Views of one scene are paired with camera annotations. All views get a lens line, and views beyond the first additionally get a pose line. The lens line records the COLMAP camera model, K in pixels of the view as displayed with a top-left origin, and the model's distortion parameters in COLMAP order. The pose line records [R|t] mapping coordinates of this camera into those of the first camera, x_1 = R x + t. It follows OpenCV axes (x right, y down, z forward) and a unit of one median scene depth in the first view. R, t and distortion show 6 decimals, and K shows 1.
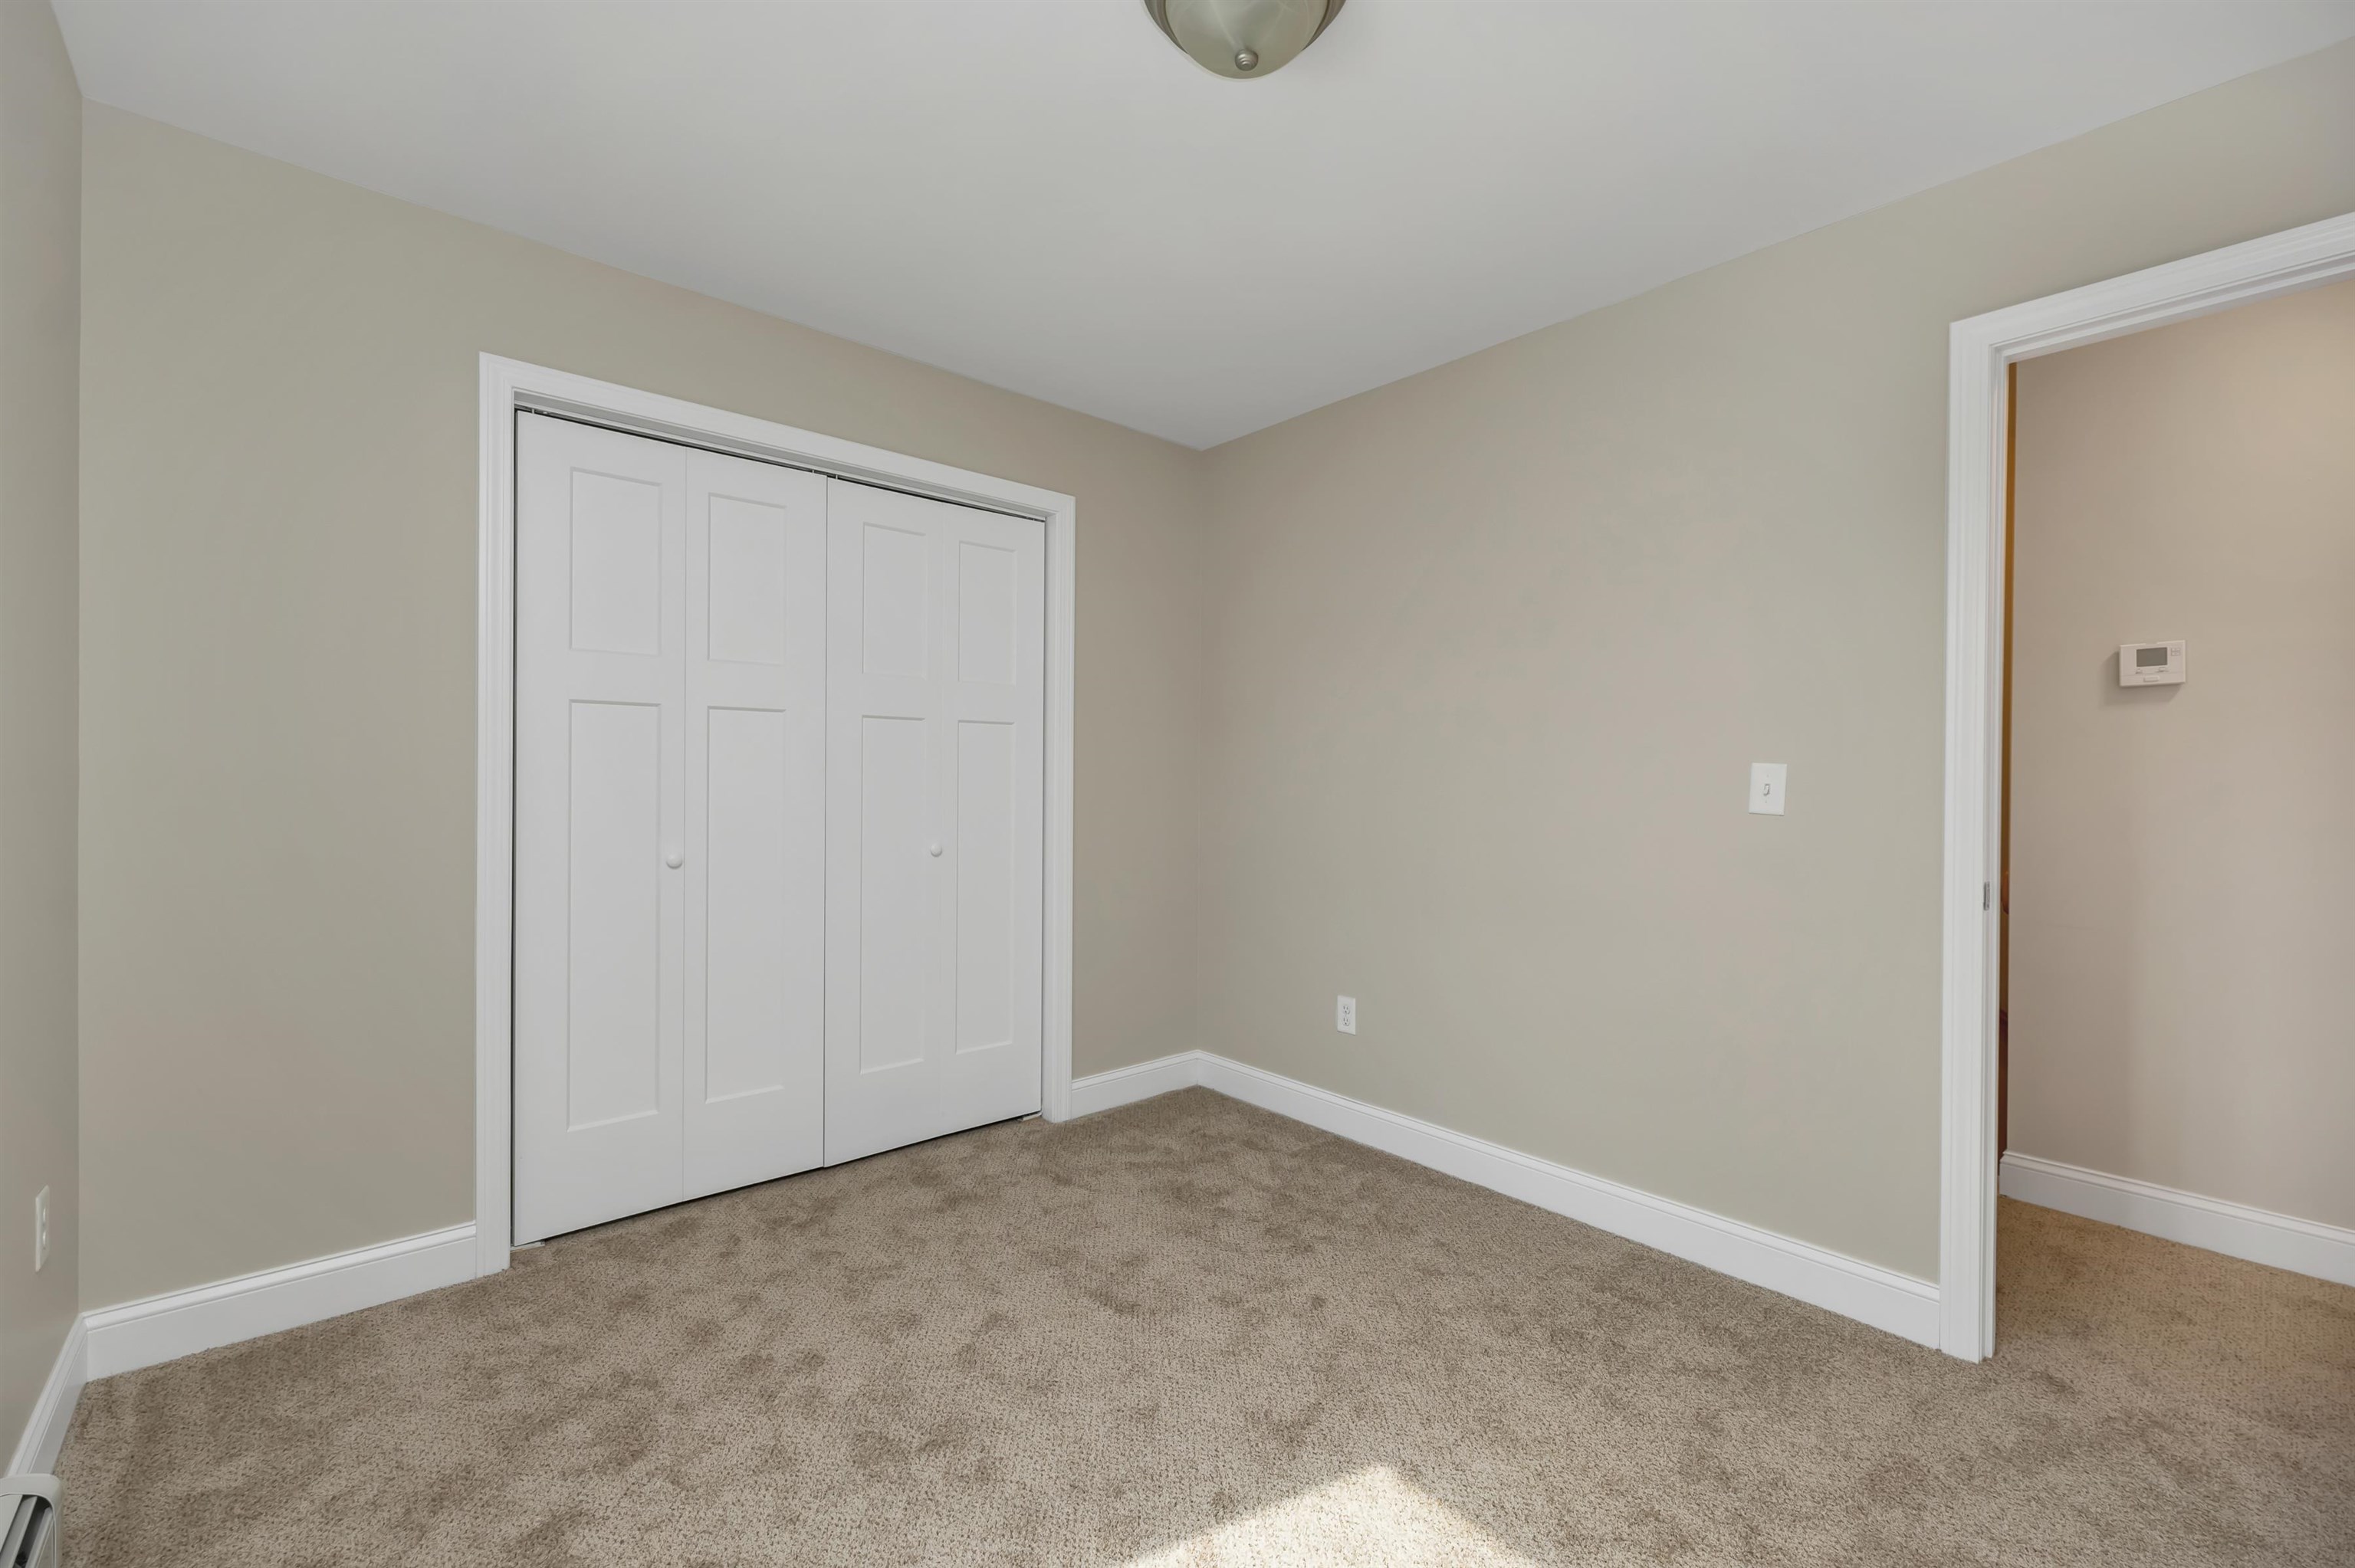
lens RADIAL K [[969.6, 0, 1198.6], [0, 969.6, 786.9], [0, 0, 1]] dist [0.000841, -0.000422]
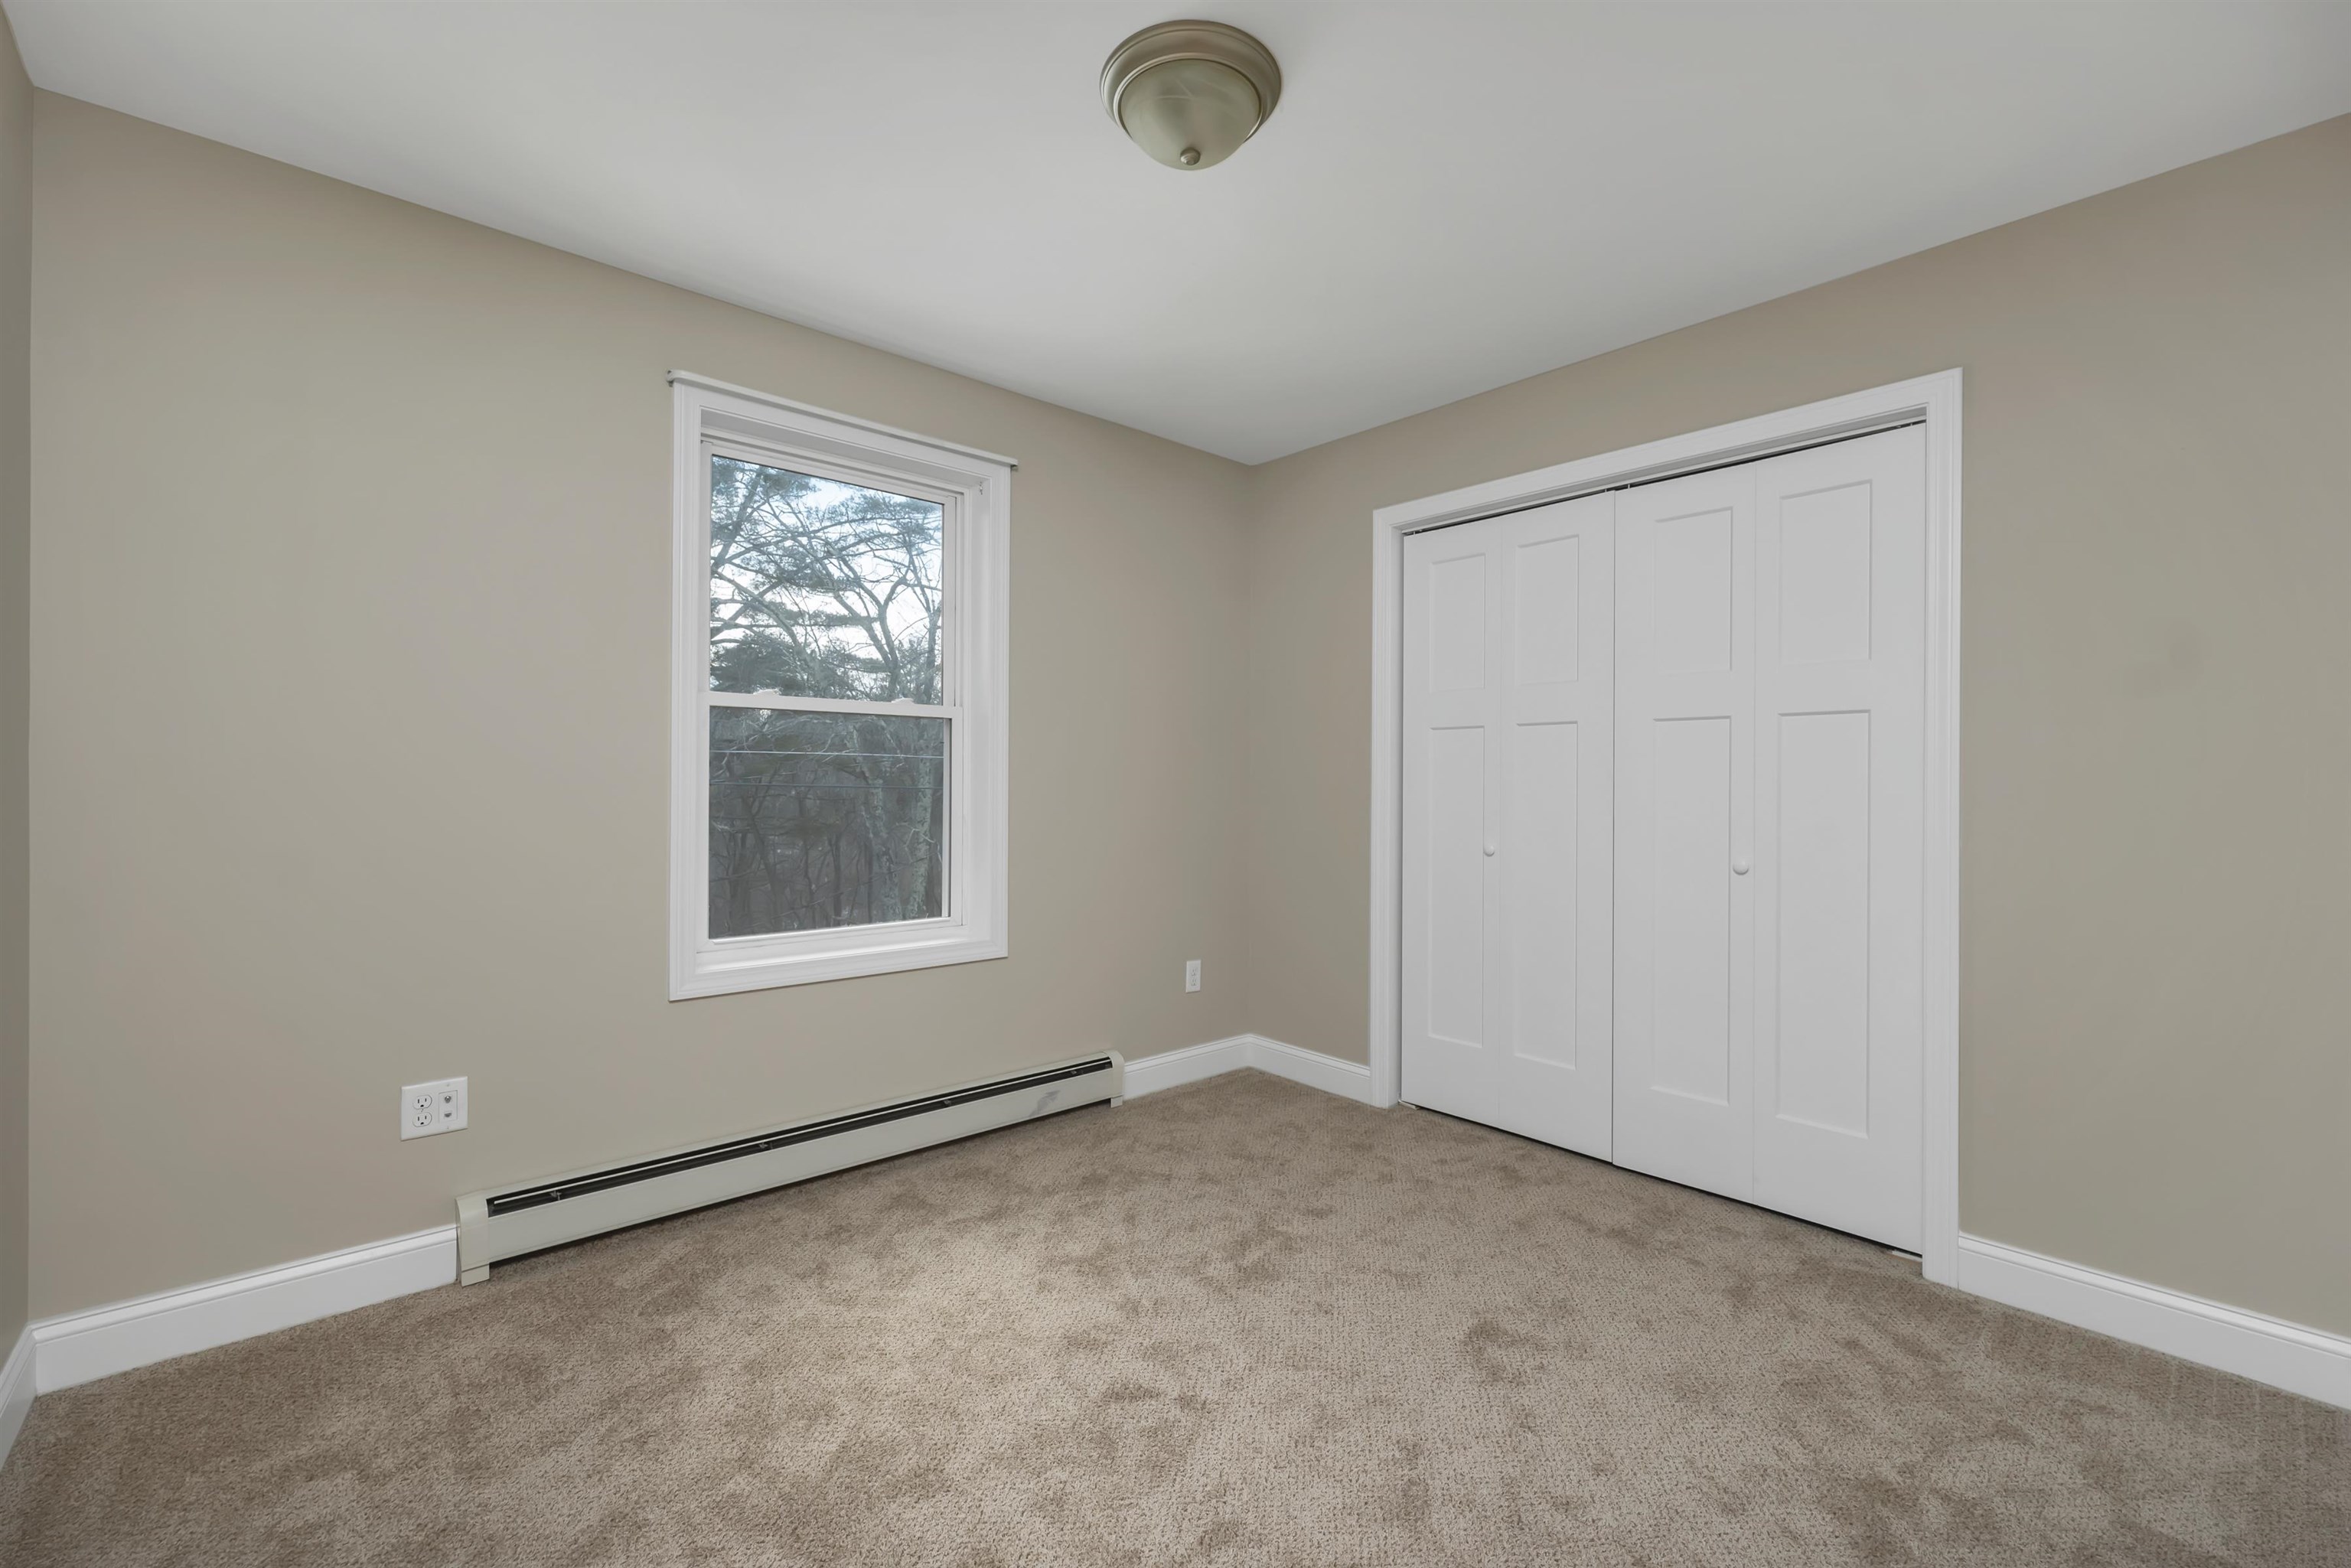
lens RADIAL K [[968.1, 0, 1157.5], [0, 968.1, 762.0], [0, 0, 1]] dist [0.000841, -0.000422]
pose [[0.001548, -0.028140, -0.999603, 0.667287], [-0.020113, 0.999401, -0.028165, 0.008910], [0.999797, 0.020148, 0.000981, 0.532774]]
